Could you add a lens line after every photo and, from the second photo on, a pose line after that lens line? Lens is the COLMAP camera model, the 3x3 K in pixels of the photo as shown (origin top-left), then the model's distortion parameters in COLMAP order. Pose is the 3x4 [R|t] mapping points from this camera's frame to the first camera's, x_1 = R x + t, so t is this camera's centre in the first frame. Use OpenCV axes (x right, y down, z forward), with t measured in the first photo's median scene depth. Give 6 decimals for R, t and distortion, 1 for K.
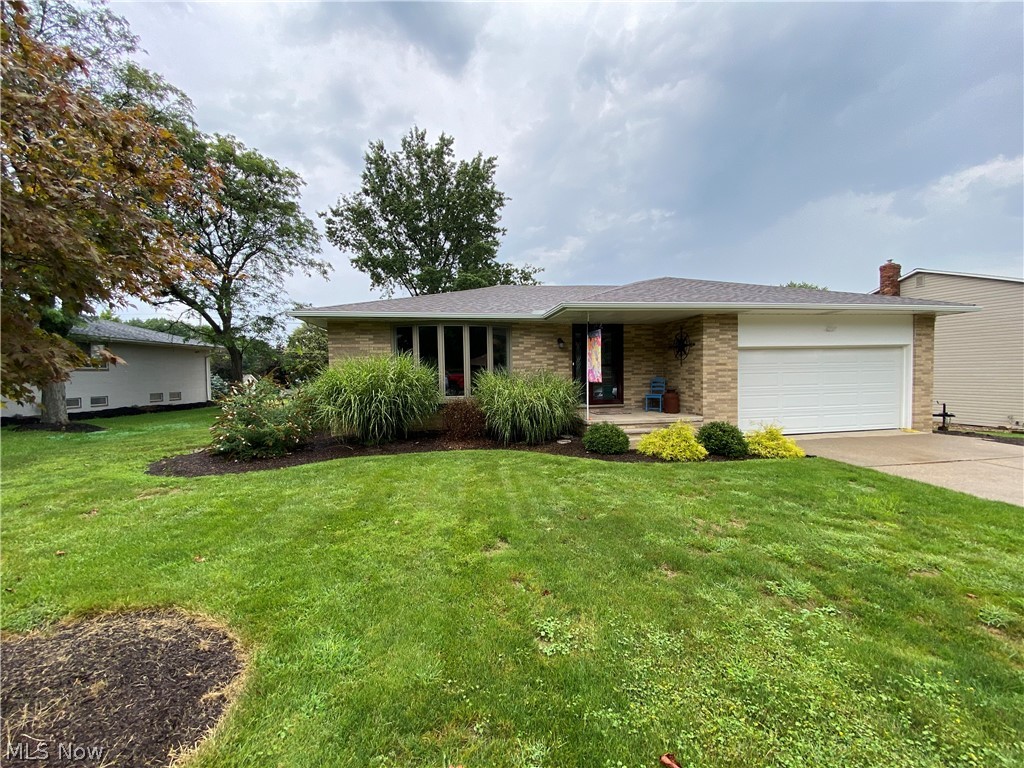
lens RADIAL K [[412.6, 0, 510.5], [0, 412.6, 380.7], [0, 0, 1]] dist [0.060169, -0.034750]
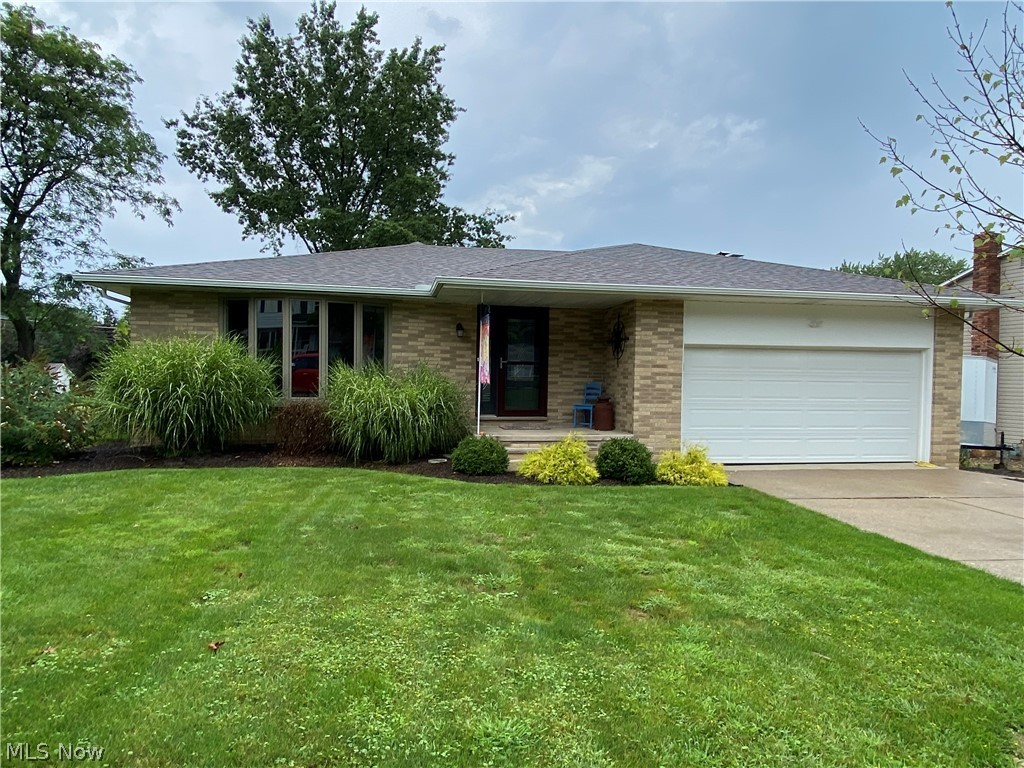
lens RADIAL K [[667.7, 0, 512.0], [0, 667.7, 384.0], [0, 0, 1]] dist [0.064465, -0.031679]
pose [[0.999341, 0.033354, 0.014321, 0.192043], [-0.033258, 0.999423, -0.006856, 0.008770], [-0.014541, 0.006375, 0.999874, -0.177611]]
